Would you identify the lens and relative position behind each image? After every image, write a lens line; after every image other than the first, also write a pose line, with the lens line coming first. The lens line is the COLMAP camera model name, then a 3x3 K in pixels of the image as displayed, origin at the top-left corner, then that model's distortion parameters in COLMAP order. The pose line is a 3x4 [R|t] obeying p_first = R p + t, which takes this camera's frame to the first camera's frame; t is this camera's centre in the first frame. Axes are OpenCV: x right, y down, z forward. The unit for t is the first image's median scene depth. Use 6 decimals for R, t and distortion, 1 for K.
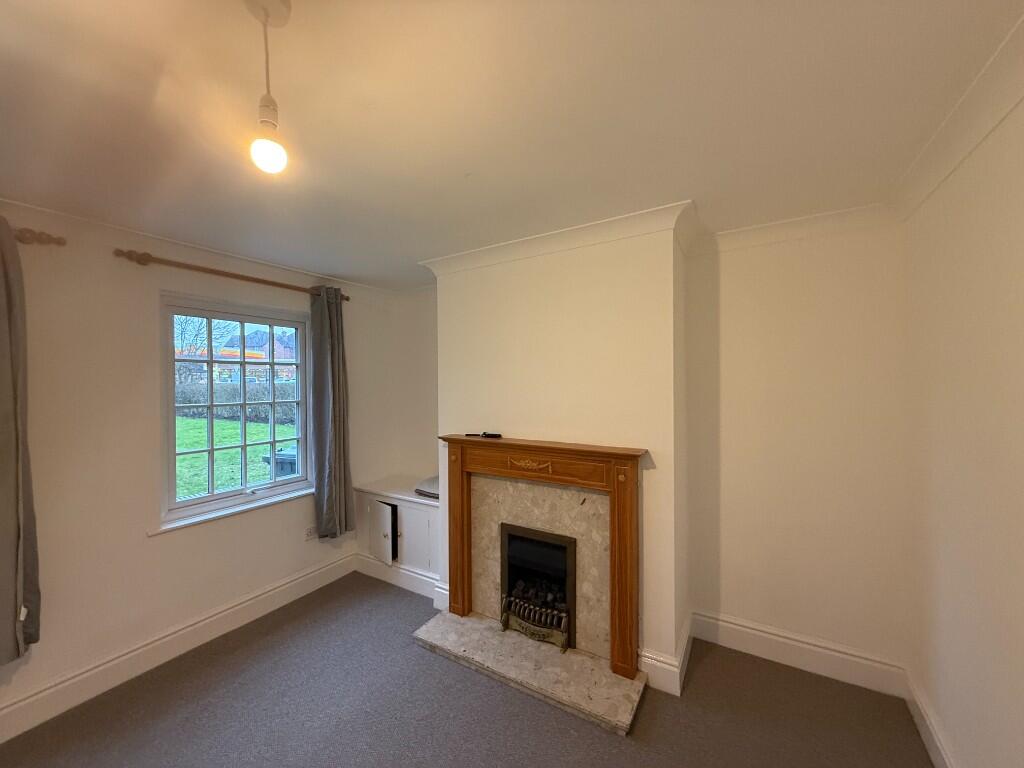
lens RADIAL K [[407.3, 0, 516.6], [0, 407.3, 380.8], [0, 0, 1]] dist [0.001289, 0.000207]
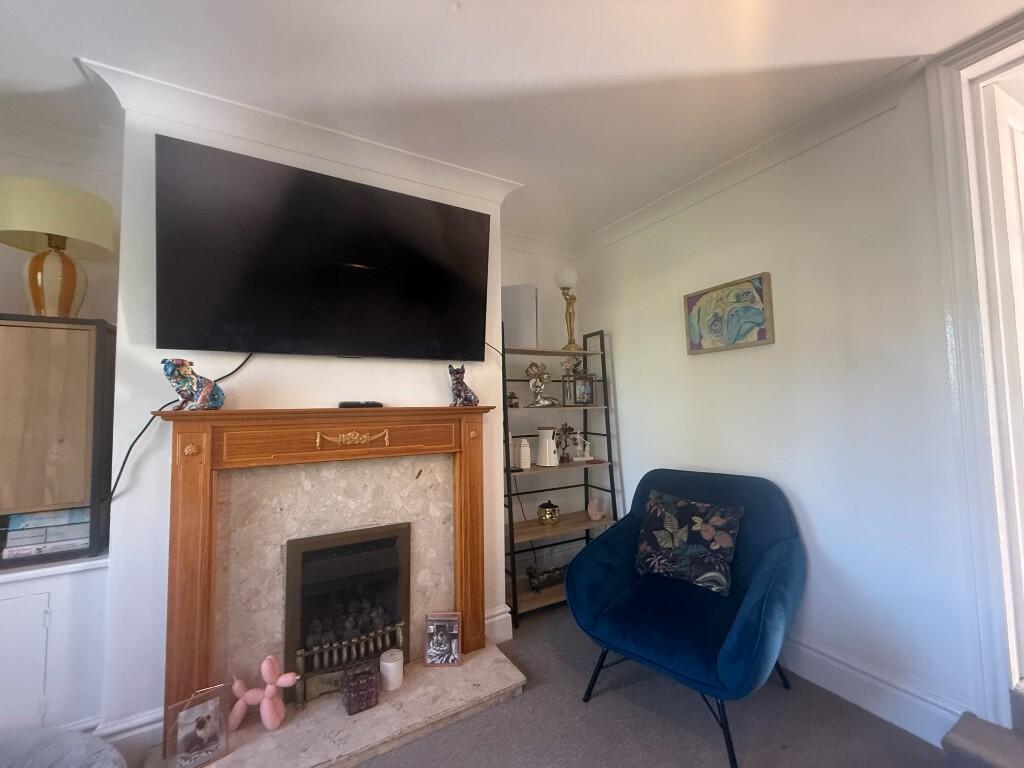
lens RADIAL K [[407.3, 0, 509.9], [0, 407.3, 379.7], [0, 0, 1]] dist [0.001289, 0.000207]
pose [[0.489078, 0.050228, 0.870793, -0.455114], [0.013745, 0.997773, -0.065272, 0.148165], [-0.872132, 0.043892, 0.487298, 0.386974]]
